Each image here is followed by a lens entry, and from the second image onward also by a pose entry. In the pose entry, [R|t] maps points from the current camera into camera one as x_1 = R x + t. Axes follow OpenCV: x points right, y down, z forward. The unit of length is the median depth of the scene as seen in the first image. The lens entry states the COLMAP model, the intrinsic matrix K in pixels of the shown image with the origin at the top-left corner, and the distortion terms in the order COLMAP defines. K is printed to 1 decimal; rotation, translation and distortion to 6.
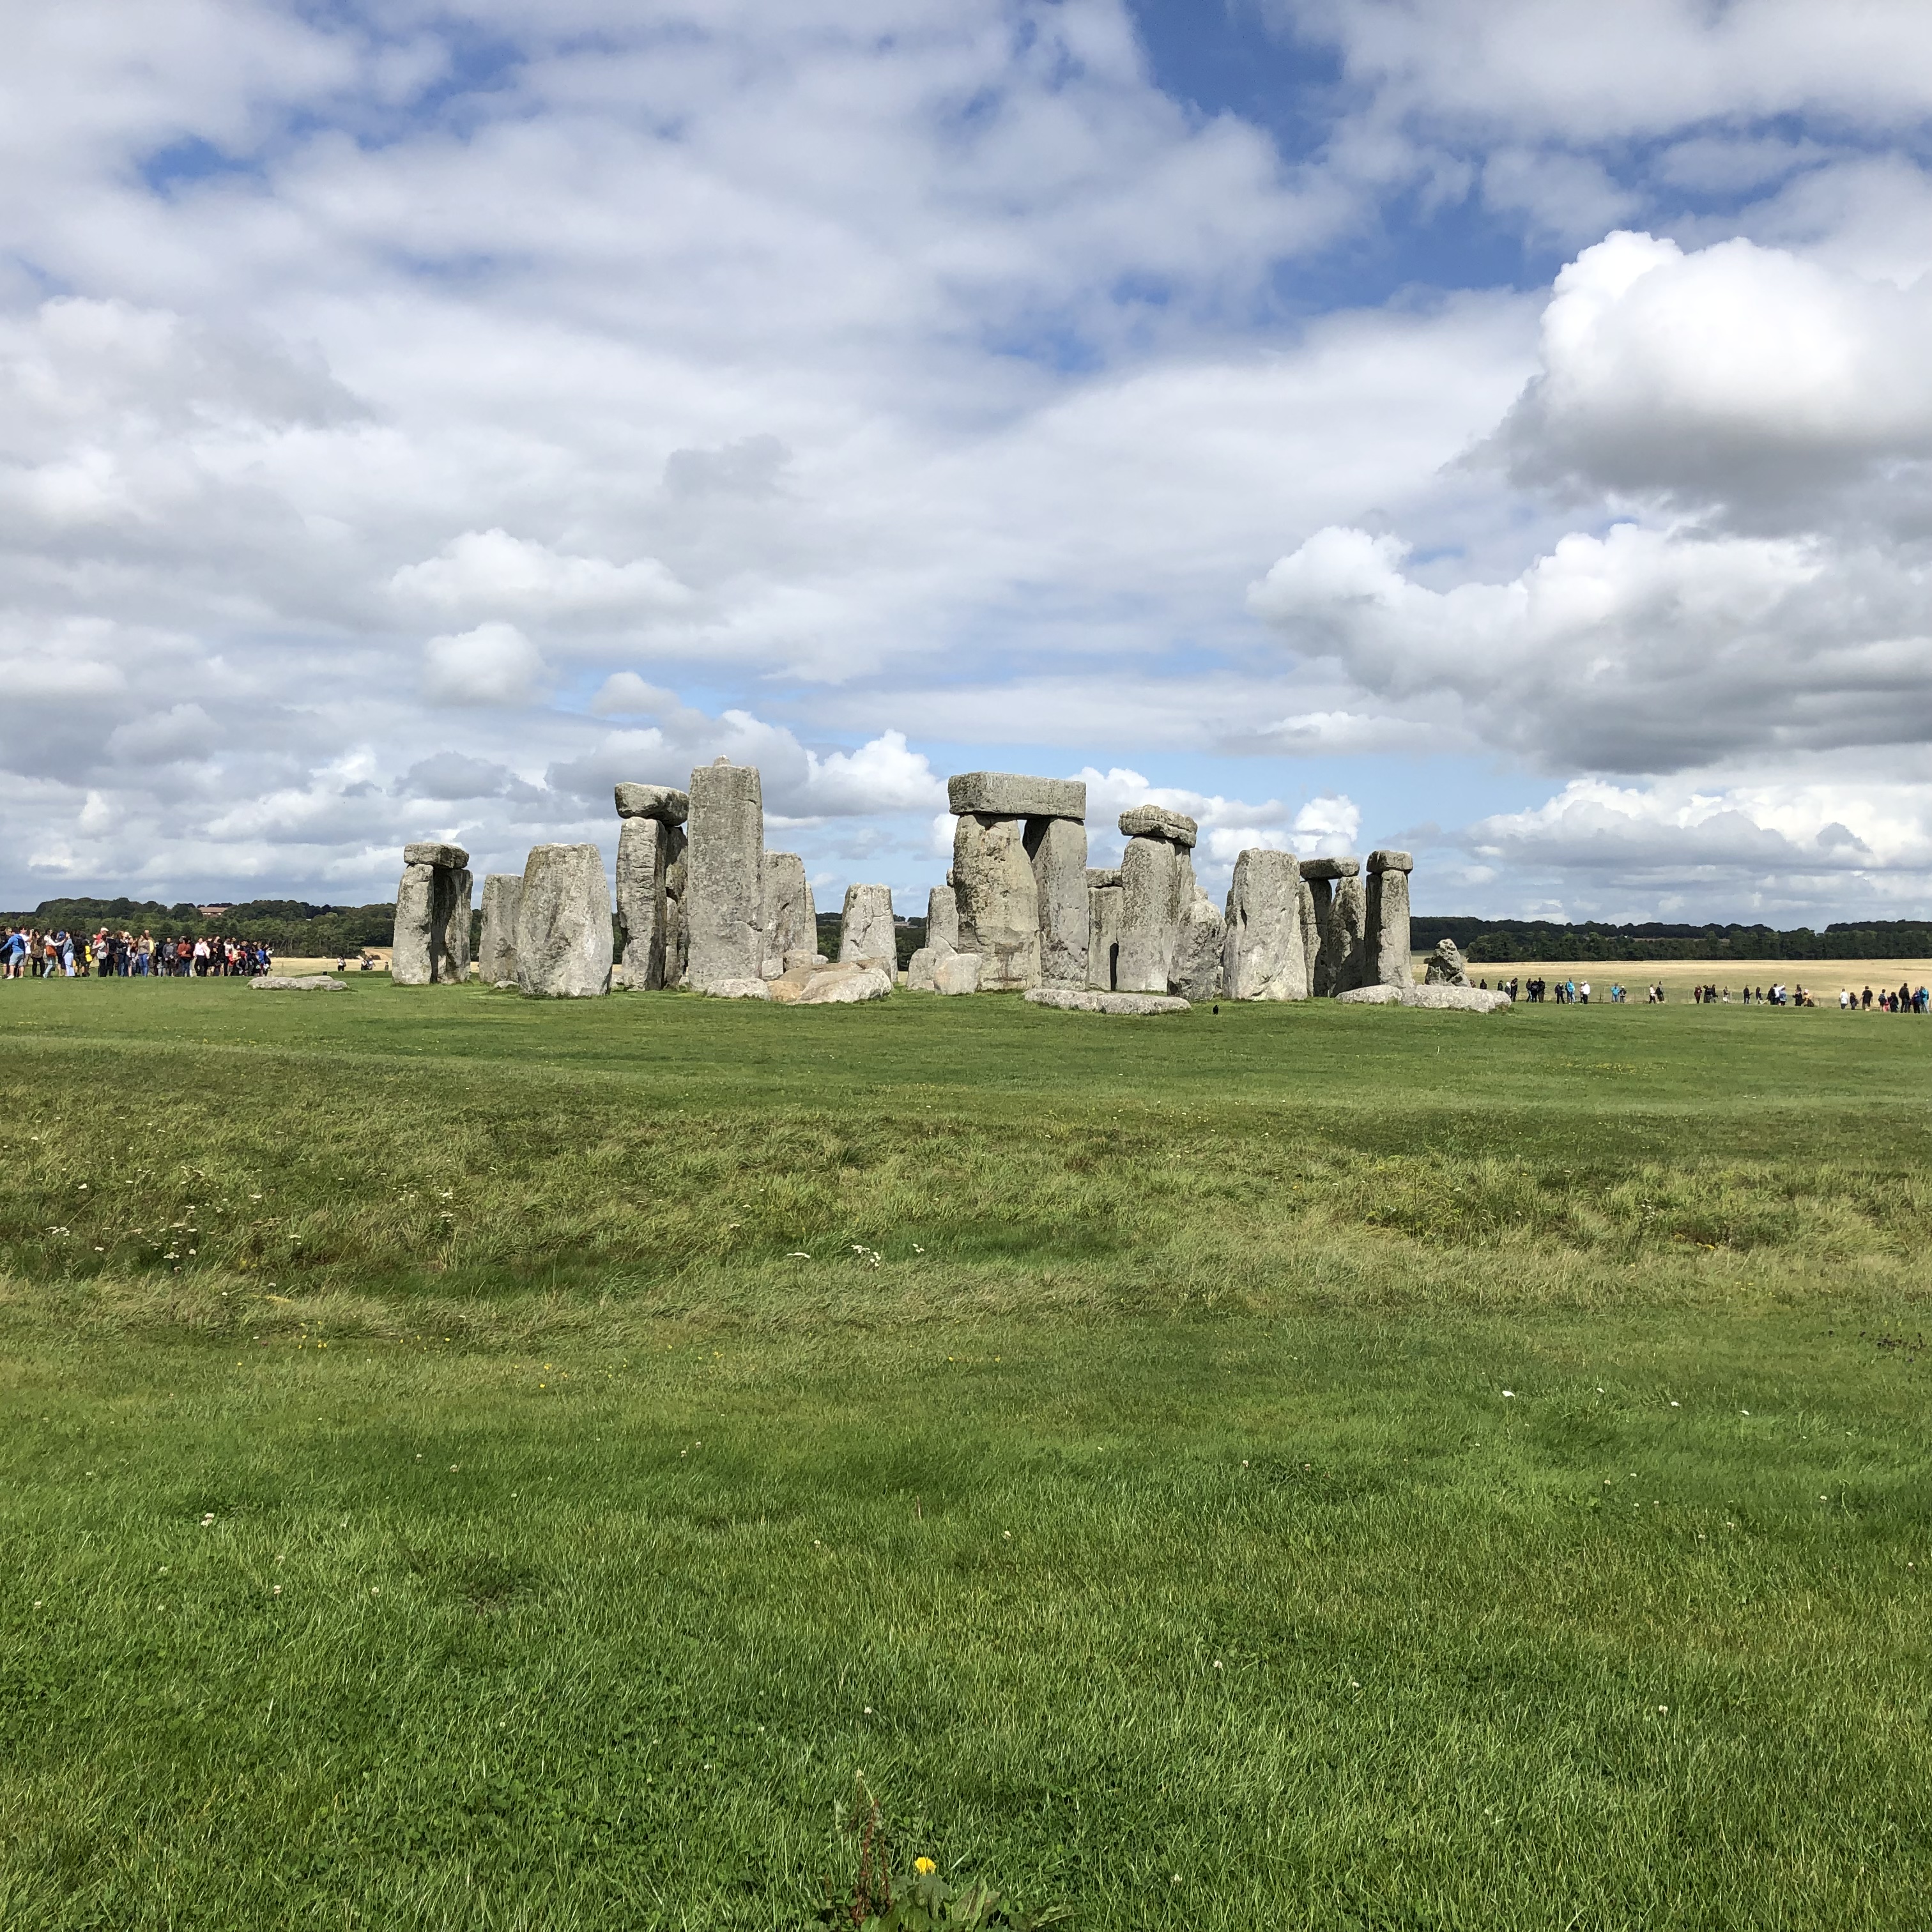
lens RADIAL K [[2127.5, 0, 966.0], [0, 2127.5, 966.0], [0, 0, 1]] dist [0.122341, -0.002468]
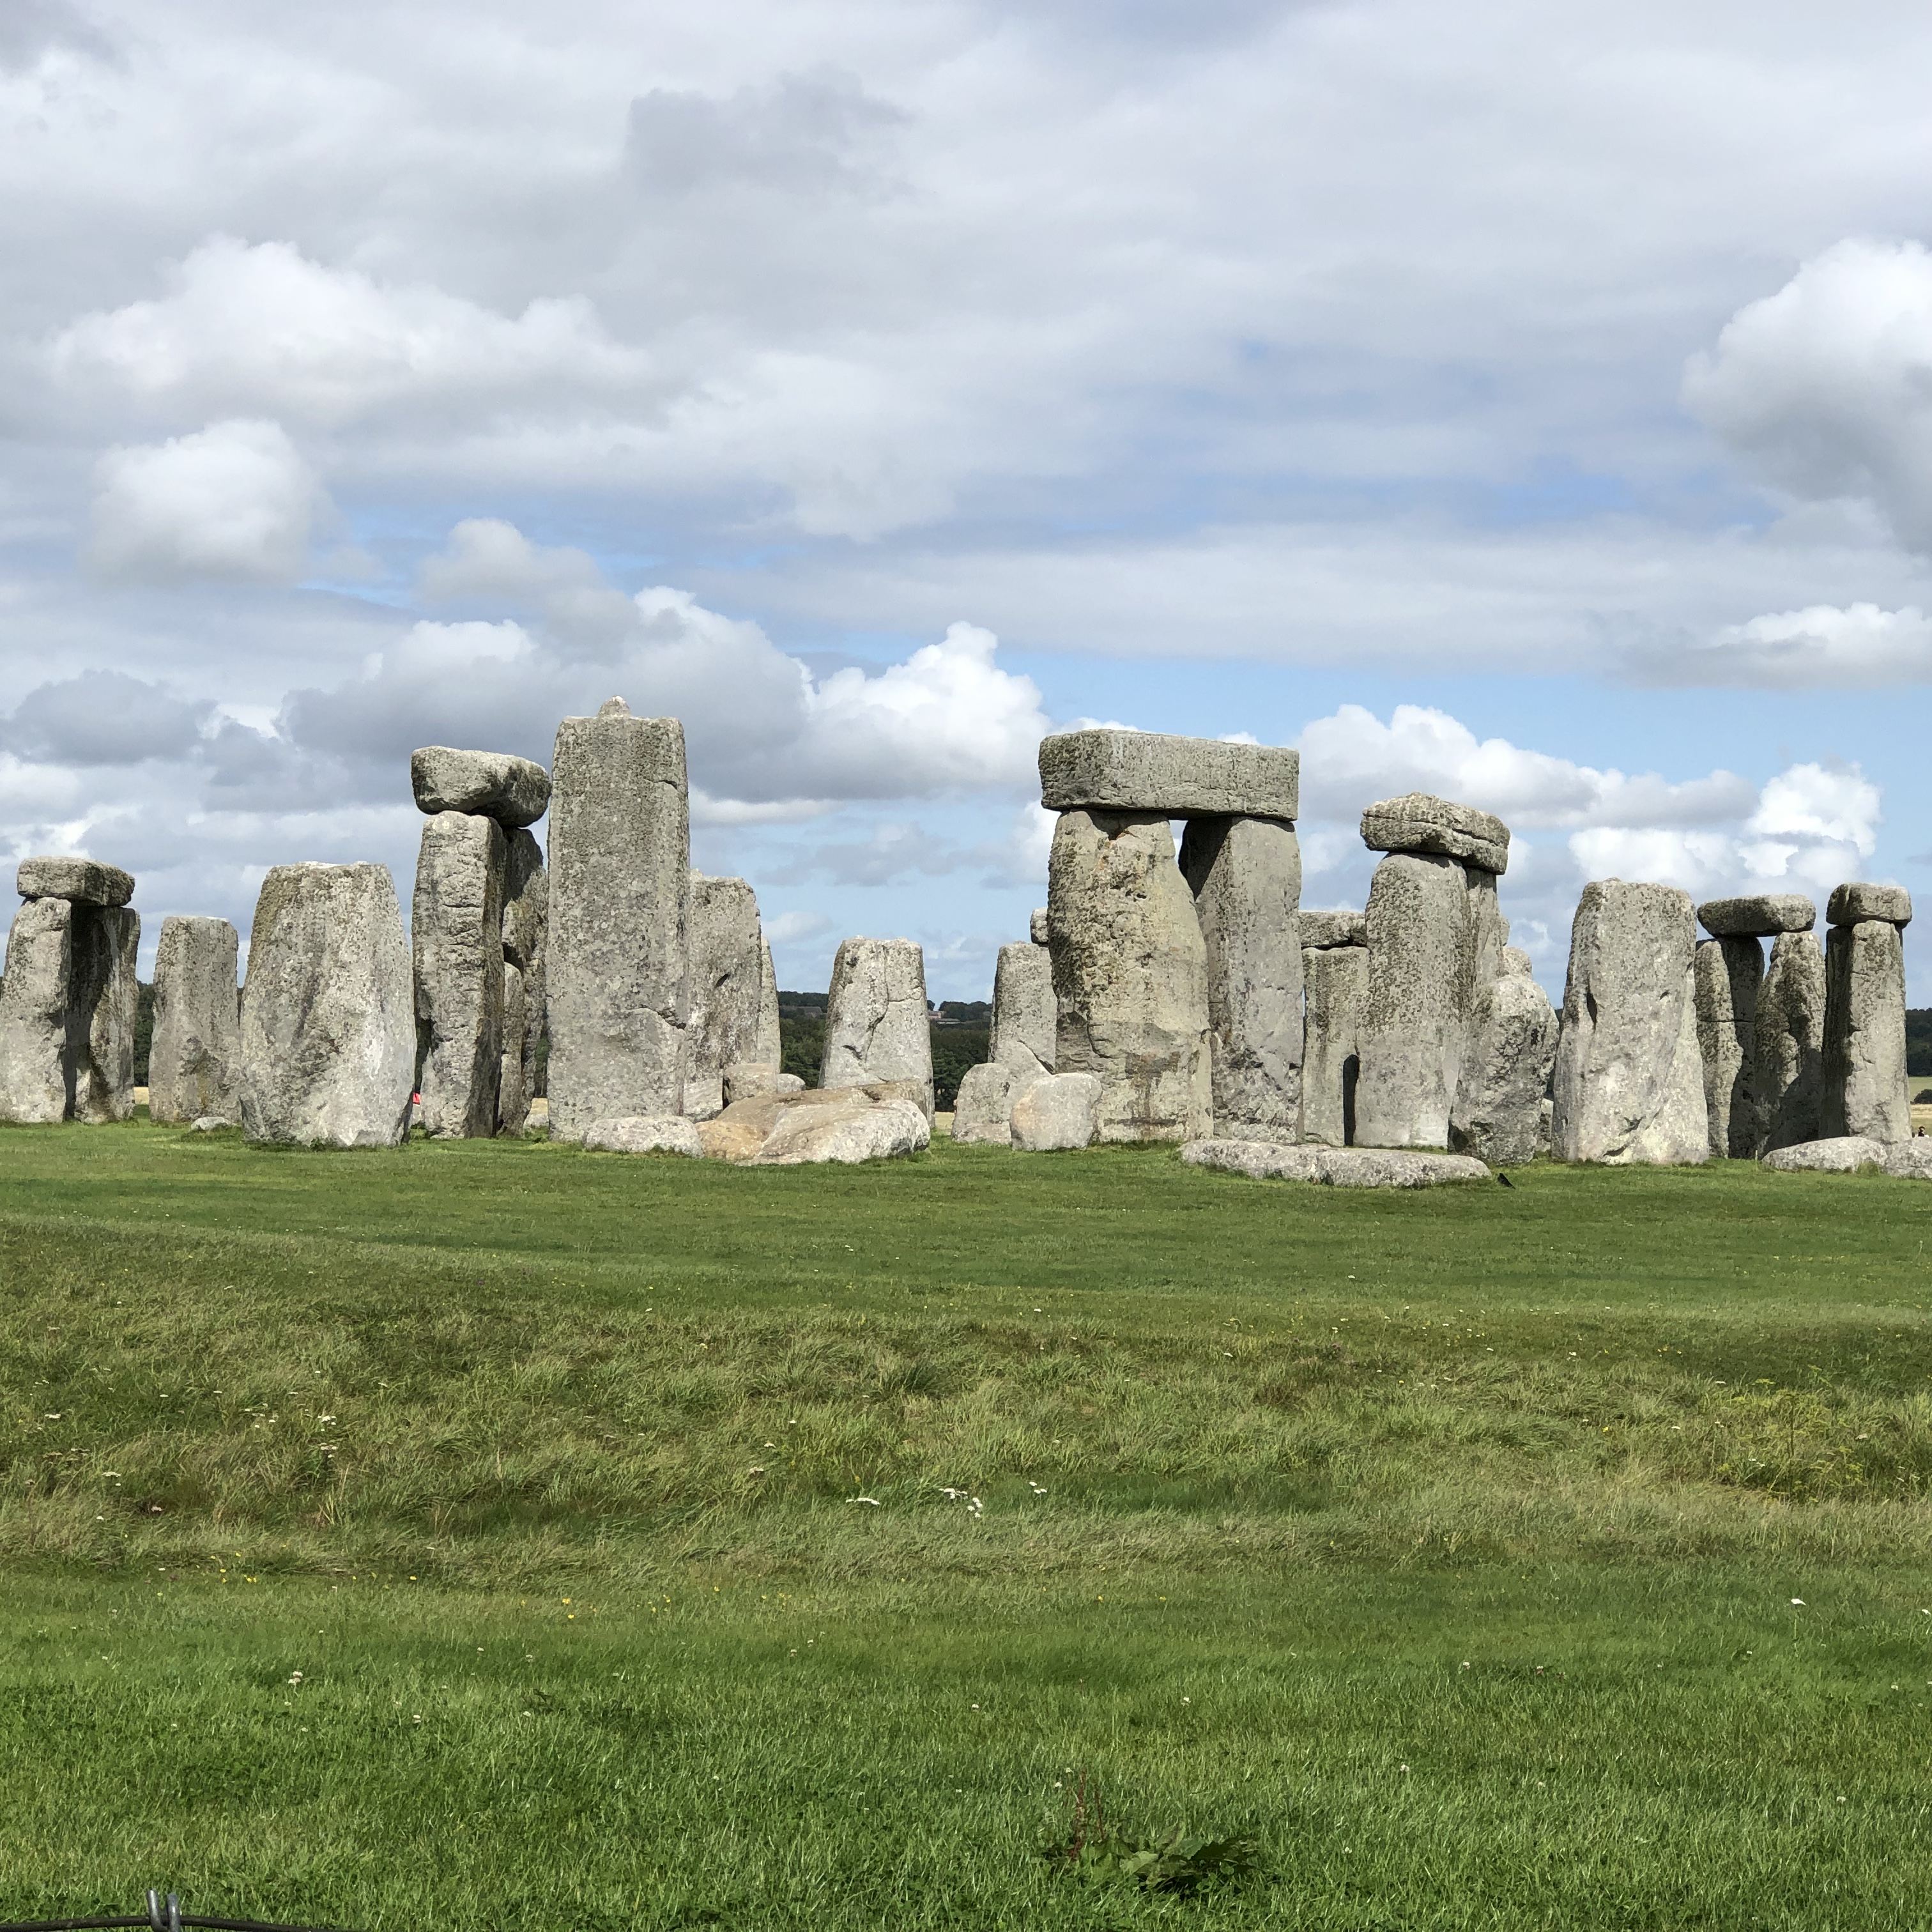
lens RADIAL K [[5385.0, 0, 966.0], [0, 5385.0, 966.0], [0, 0, 1]] dist [-0.595763, 12.138309]
pose [[0.999944, 0.006892, -0.008054, -0.015669], [-0.007120, 0.999564, -0.028649, 0.006194], [0.007853, 0.028705, 0.999557, -0.342795]]
